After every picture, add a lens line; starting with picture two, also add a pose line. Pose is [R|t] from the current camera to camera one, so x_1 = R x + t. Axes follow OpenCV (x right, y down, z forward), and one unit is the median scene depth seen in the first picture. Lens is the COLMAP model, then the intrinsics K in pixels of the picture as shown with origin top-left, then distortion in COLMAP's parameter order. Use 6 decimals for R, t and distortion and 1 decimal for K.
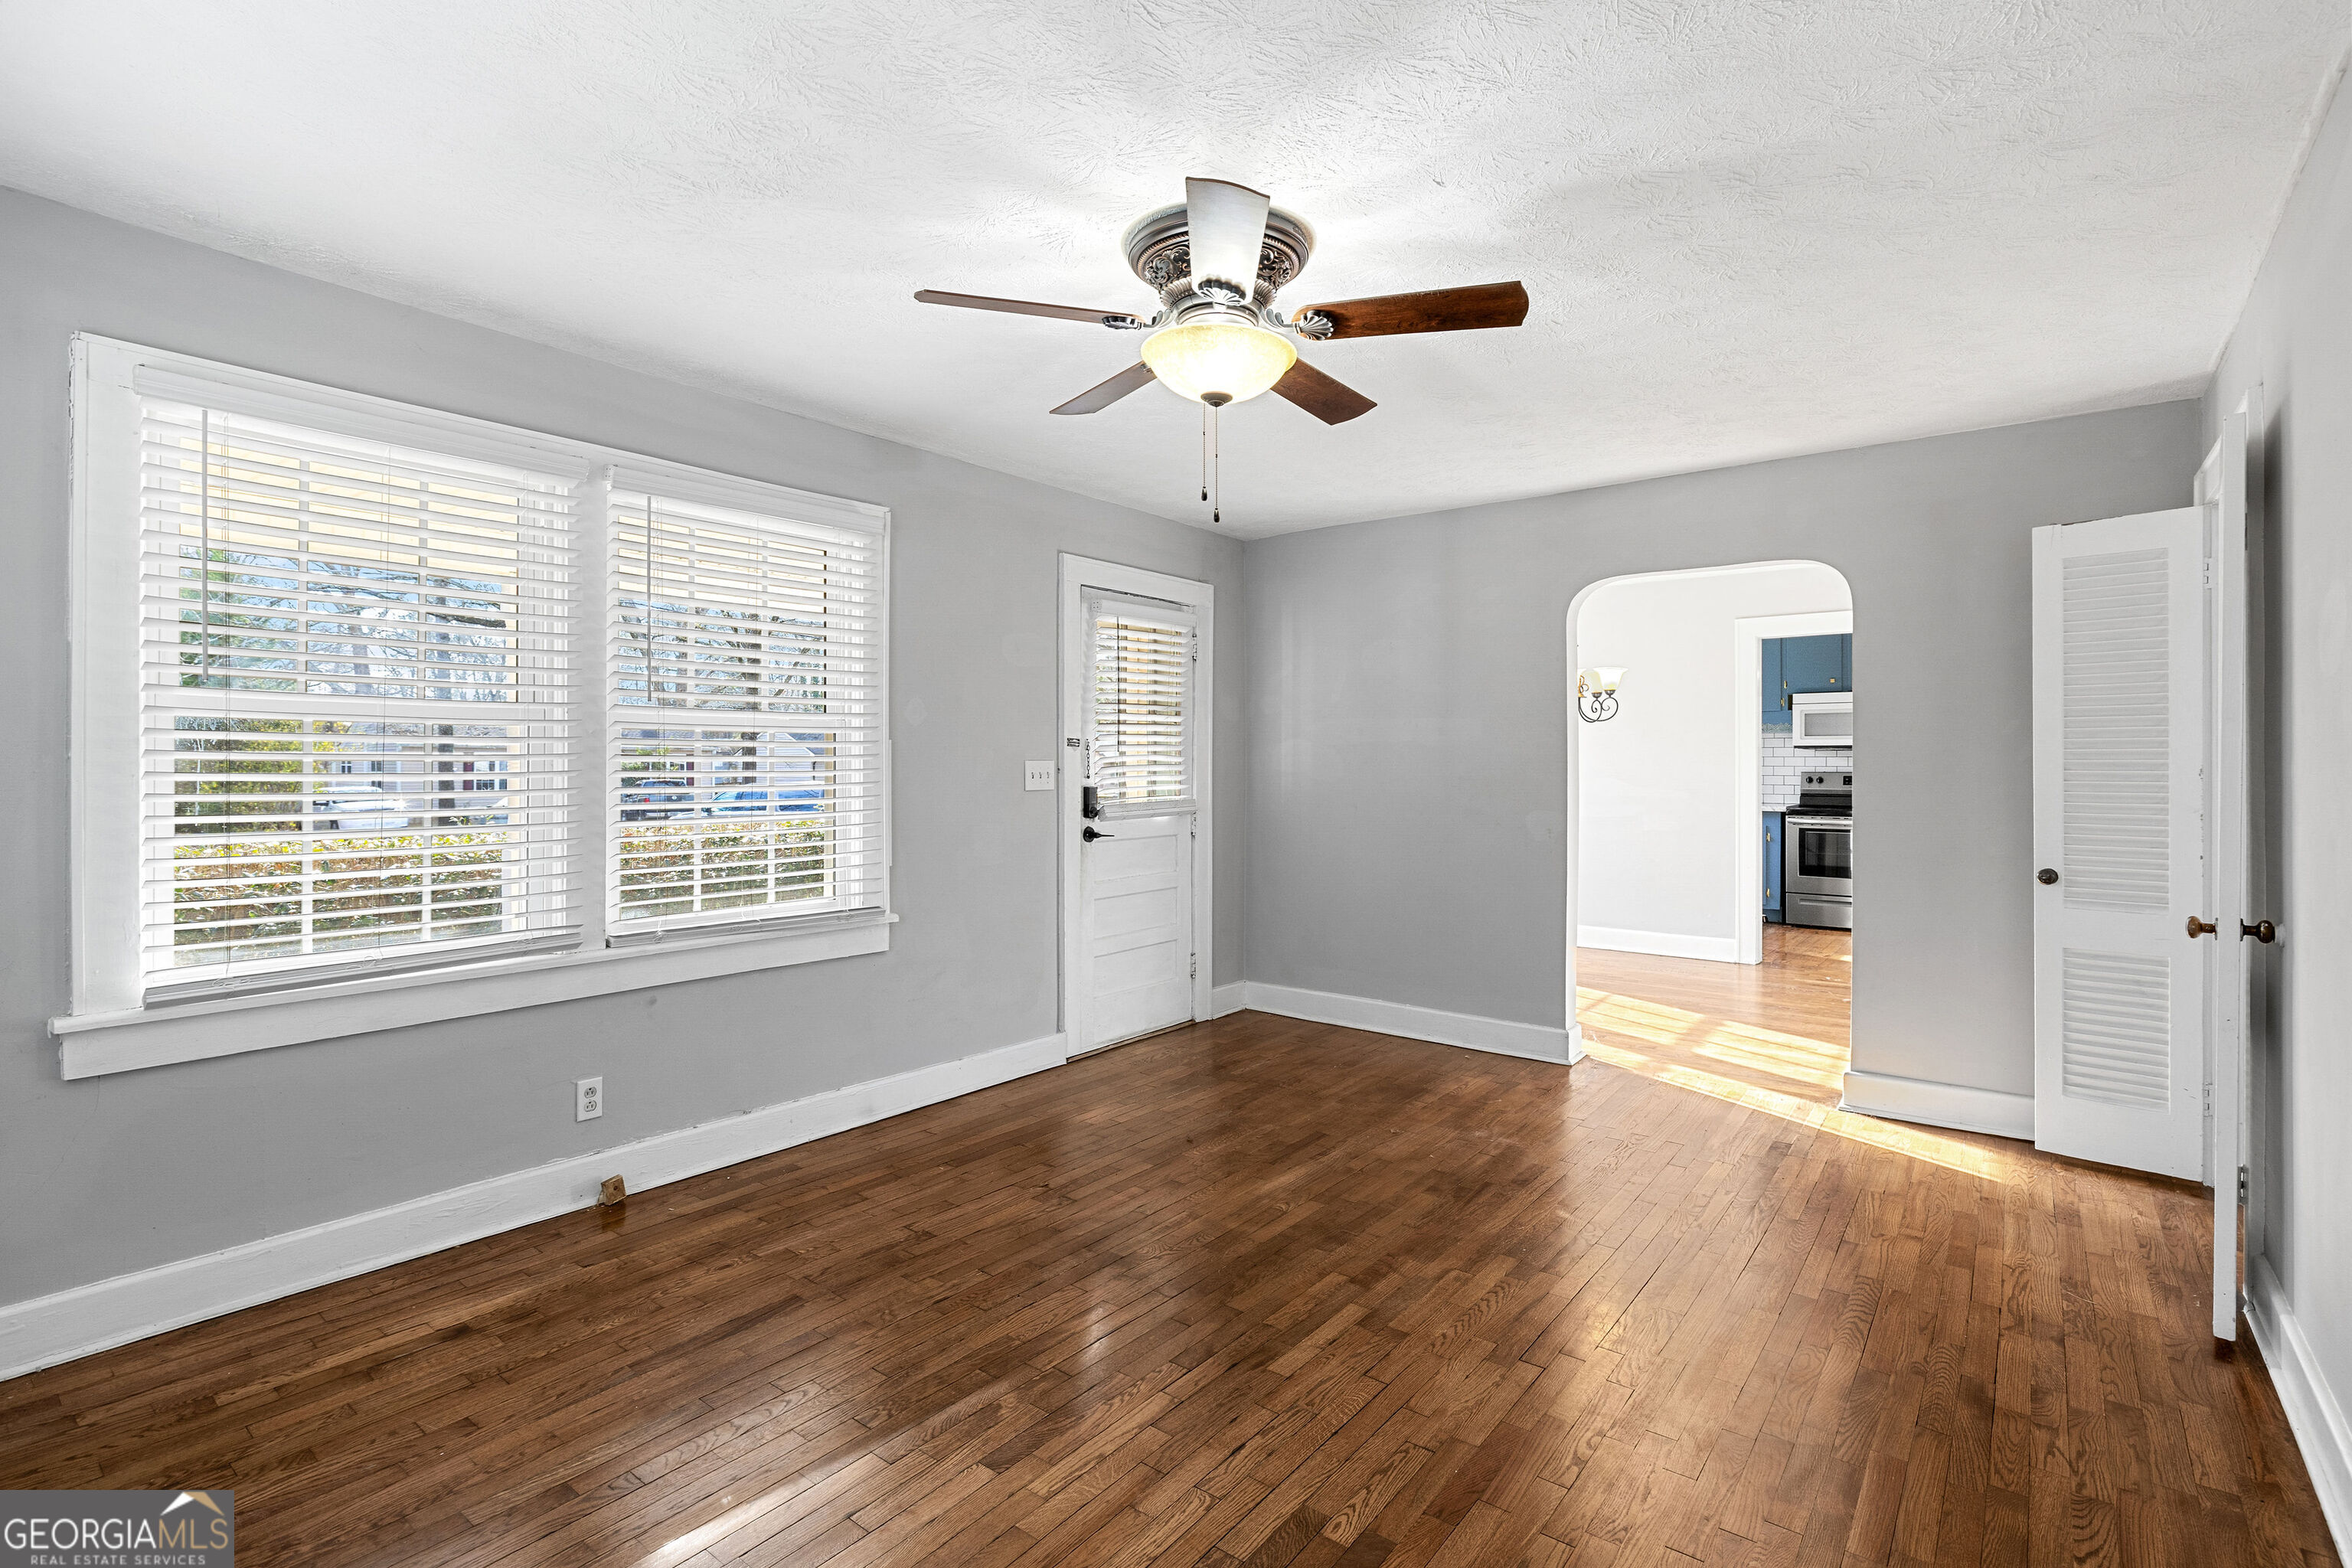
lens RADIAL K [[1071.9, 0, 1169.5], [0, 1071.9, 776.1], [0, 0, 1]] dist [-0.001016, -0.000214]
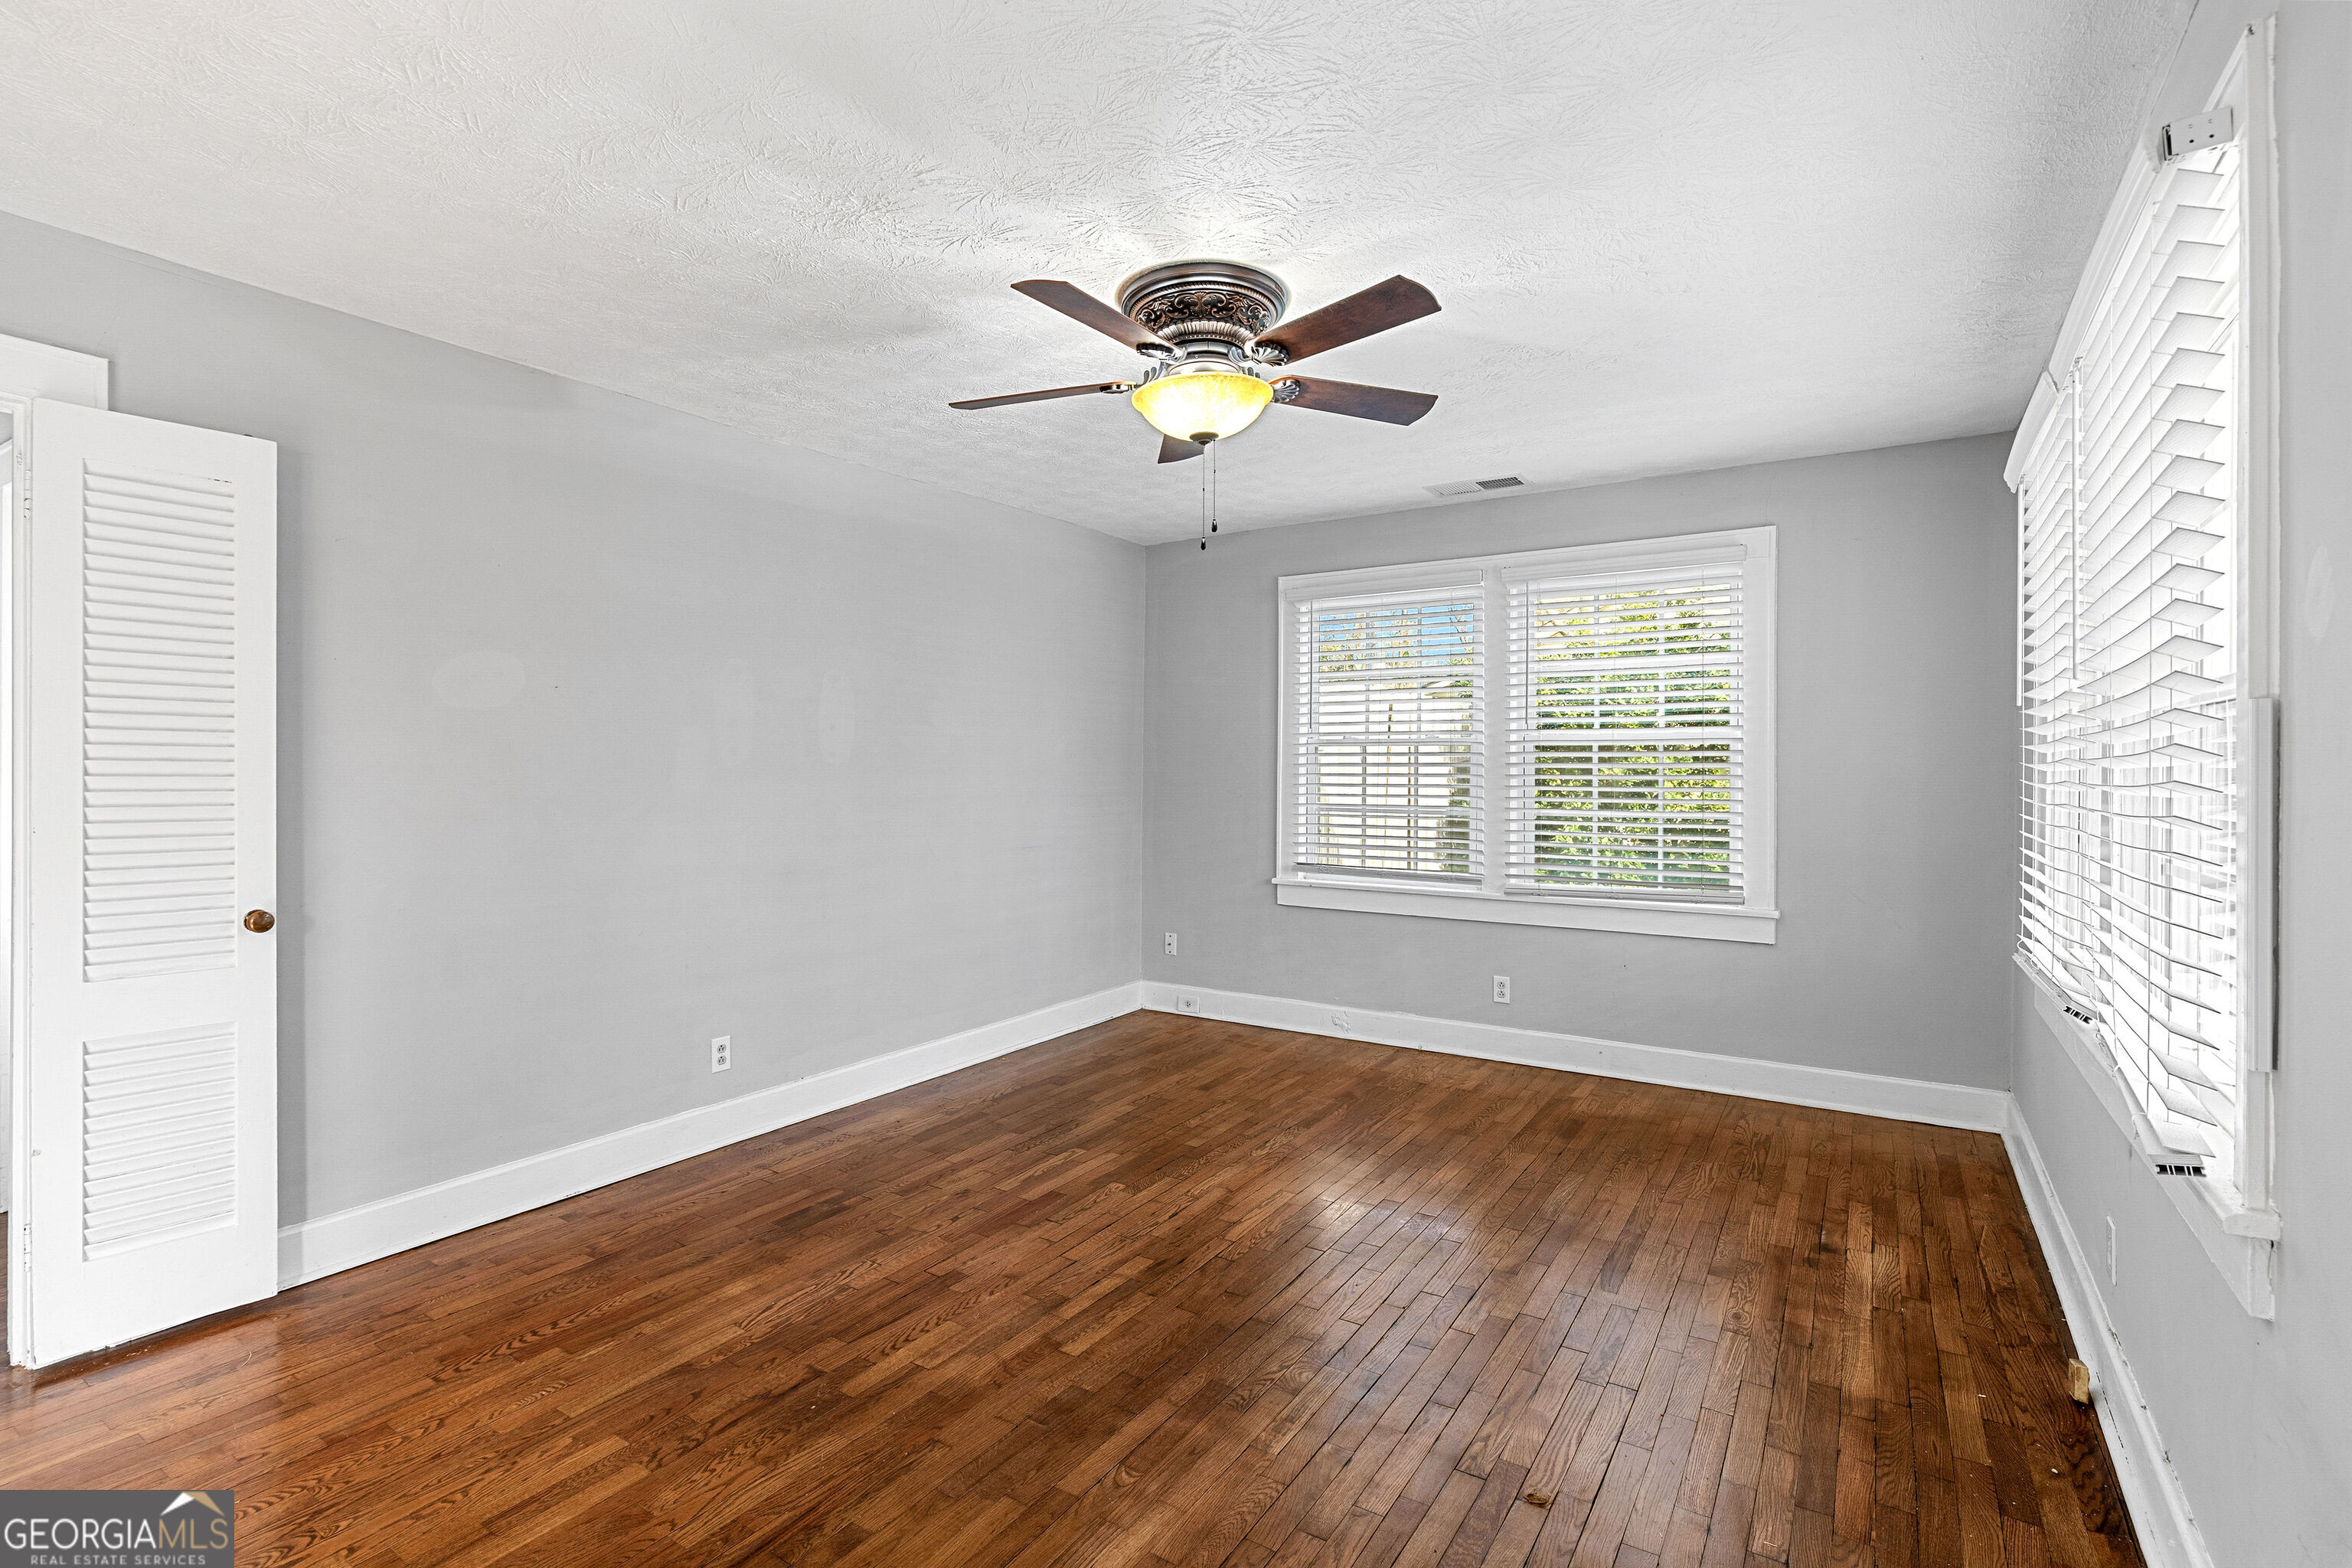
lens RADIAL K [[1071.9, 0, 1169.5], [0, 1071.9, 776.1], [0, 0, 1]] dist [-0.001016, -0.000214]
pose [[-0.995350, -0.004372, -0.096222, 0.176714], [-0.006338, 0.999777, 0.020140, -0.025668], [0.096113, 0.020656, -0.995156, 2.015630]]
